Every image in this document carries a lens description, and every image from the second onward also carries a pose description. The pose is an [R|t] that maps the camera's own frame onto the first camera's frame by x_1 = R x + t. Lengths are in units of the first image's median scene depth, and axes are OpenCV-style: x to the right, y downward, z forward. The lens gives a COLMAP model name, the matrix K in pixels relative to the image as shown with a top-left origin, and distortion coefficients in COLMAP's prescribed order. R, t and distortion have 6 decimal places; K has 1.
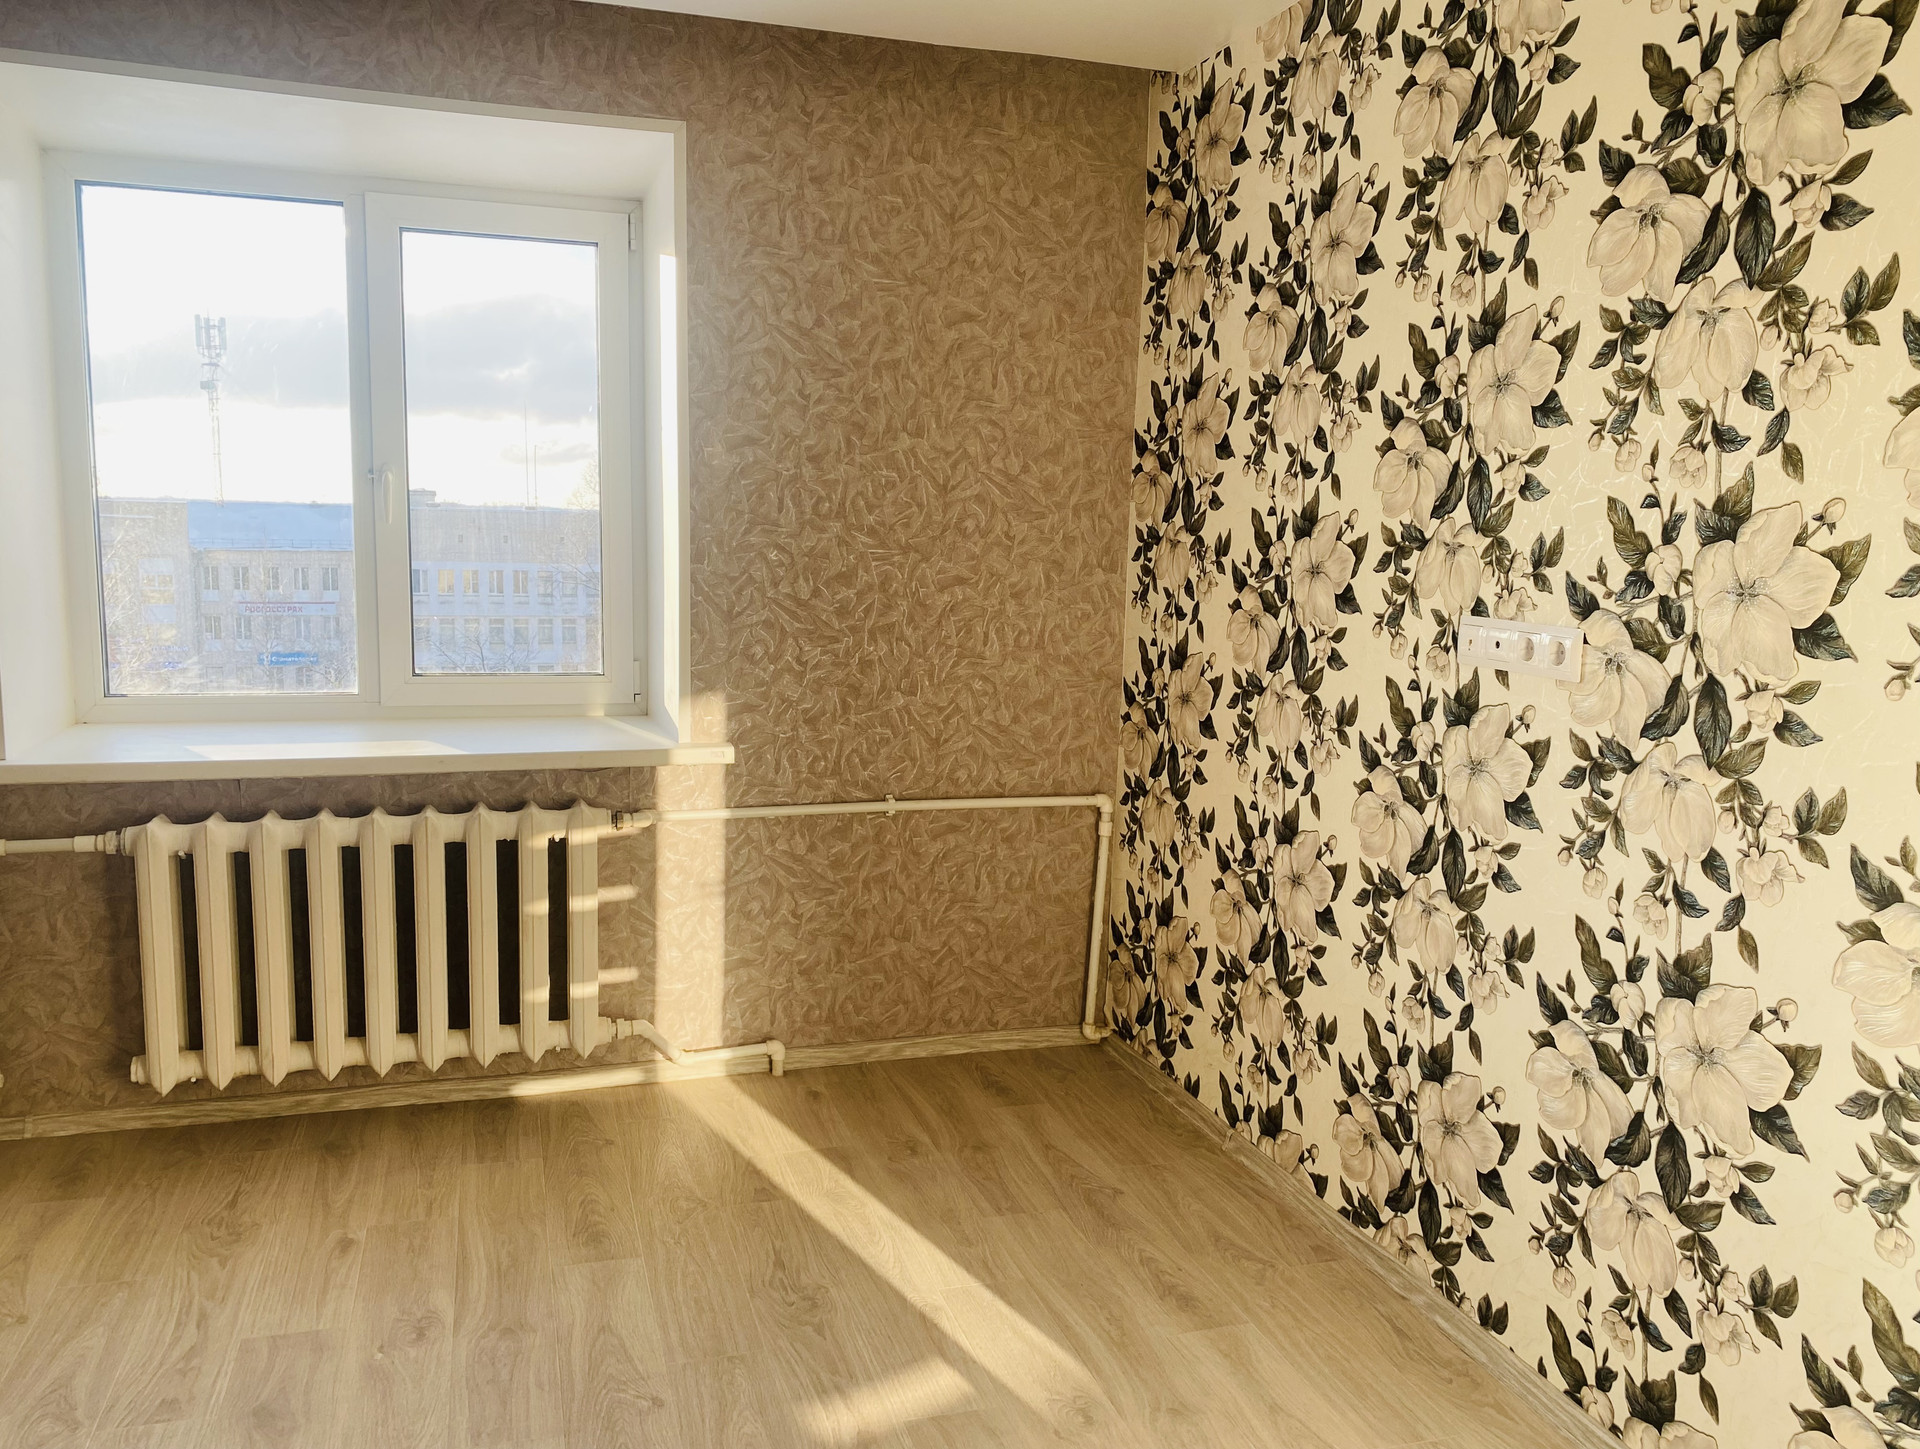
lens RADIAL K [[1492.5, 0, 960.0], [0, 1492.5, 724.5], [0, 0, 1]] dist [0.090072, 0.002582]
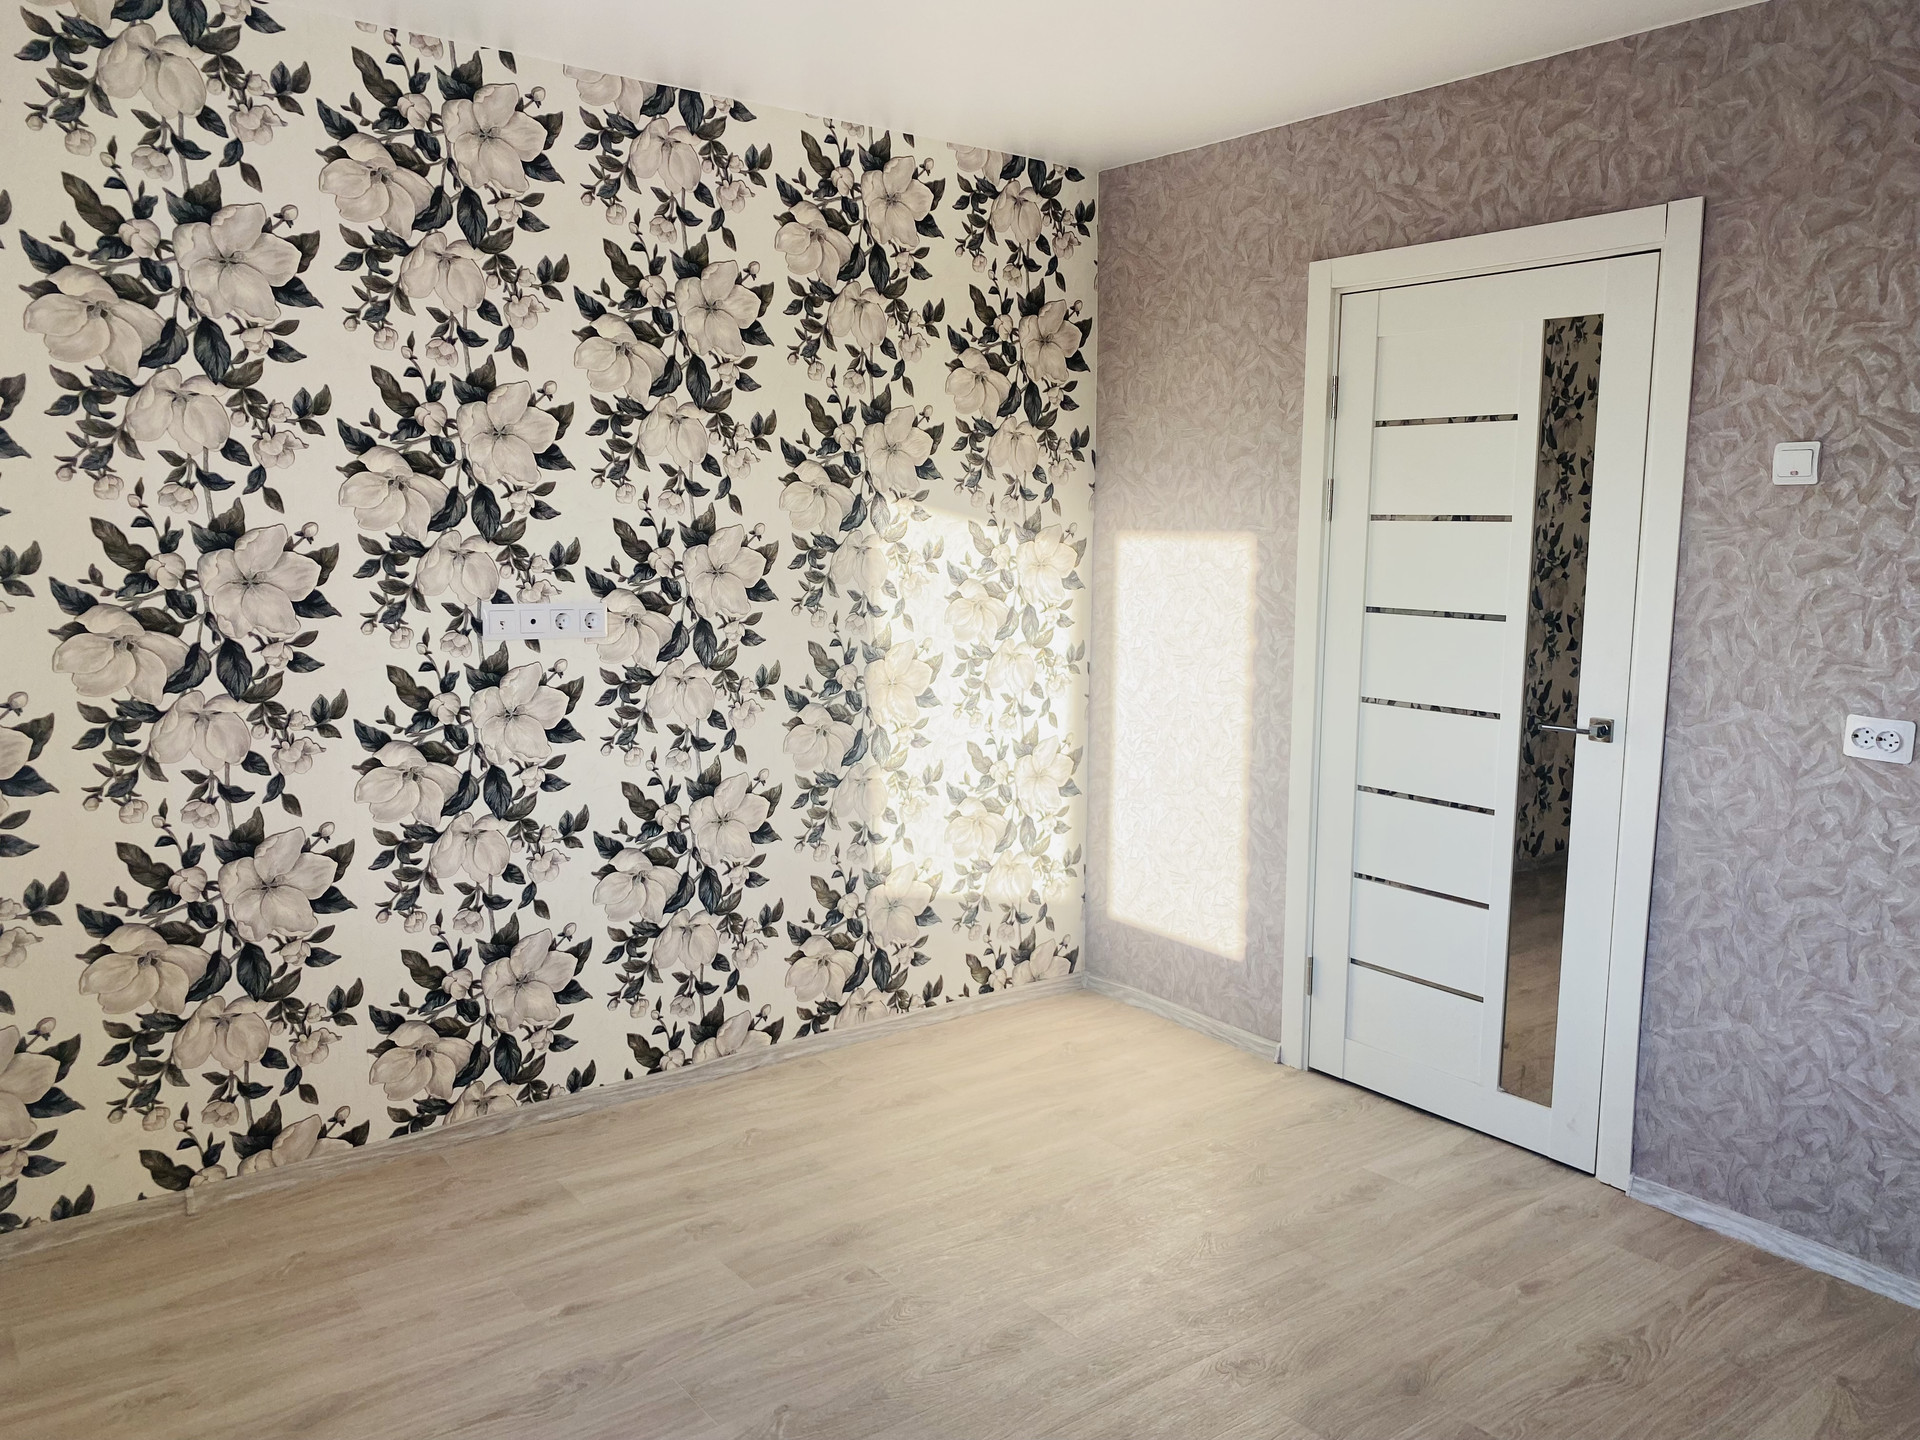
lens RADIAL K [[1492.5, 0, 960.0], [0, 1492.5, 720.0], [0, 0, 1]] dist [0.090072, 0.002582]
pose [[-0.322330, -0.156342, 0.933628, -1.020524], [0.109822, 0.973432, 0.200923, -0.188569], [-0.940235, 0.167297, -0.296596, 0.991936]]
